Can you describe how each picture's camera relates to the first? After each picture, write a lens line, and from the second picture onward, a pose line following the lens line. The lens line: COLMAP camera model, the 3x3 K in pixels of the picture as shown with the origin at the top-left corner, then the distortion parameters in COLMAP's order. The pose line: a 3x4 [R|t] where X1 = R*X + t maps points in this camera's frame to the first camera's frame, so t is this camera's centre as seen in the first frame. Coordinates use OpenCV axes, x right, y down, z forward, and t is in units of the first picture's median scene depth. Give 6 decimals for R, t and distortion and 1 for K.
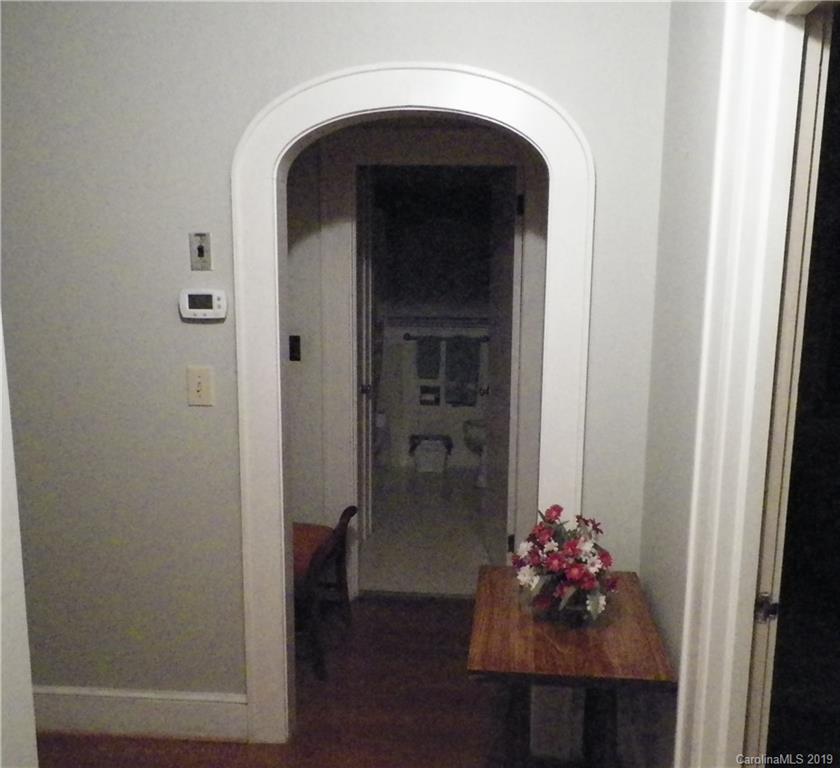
lens RADIAL K [[770.9, 0, 420.0], [0, 770.9, 384.0], [0, 0, 1]] dist [0.002796, 0.000903]
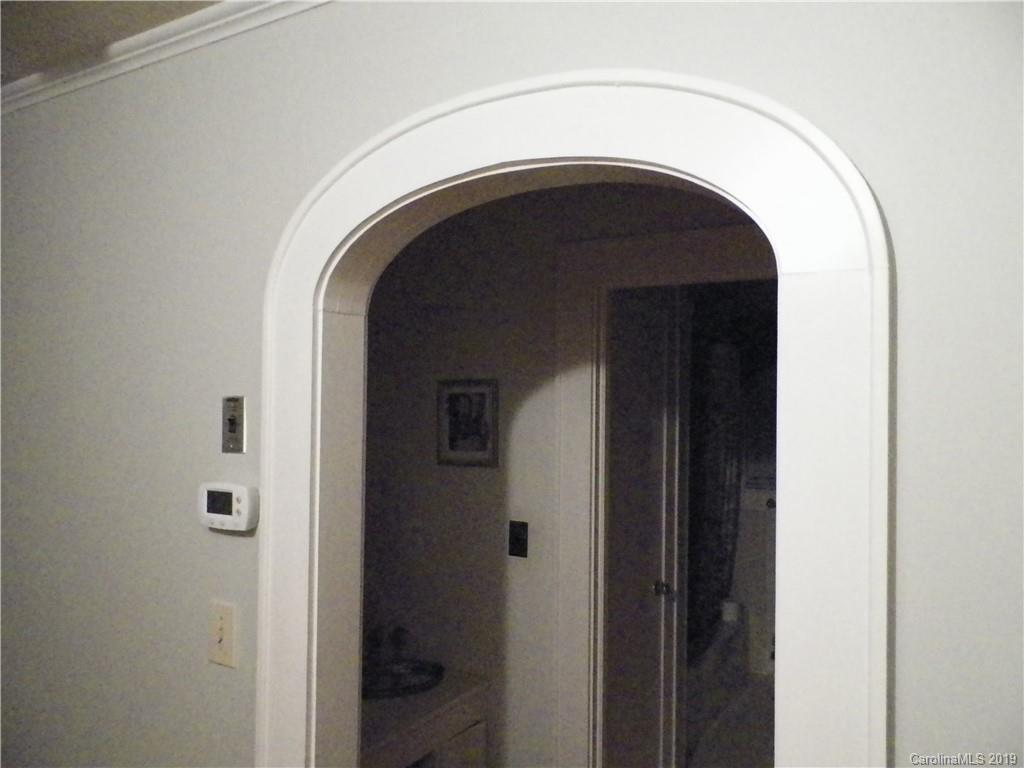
lens RADIAL K [[762.0, 0, 512.0], [0, 762.0, 384.0], [0, 0, 1]] dist [0.006805, -0.003338]
pose [[0.906272, -0.019508, -0.422244, 0.202682], [-0.055091, 0.984963, -0.163749, -0.113031], [0.419089, 0.171663, 0.891569, 0.519201]]
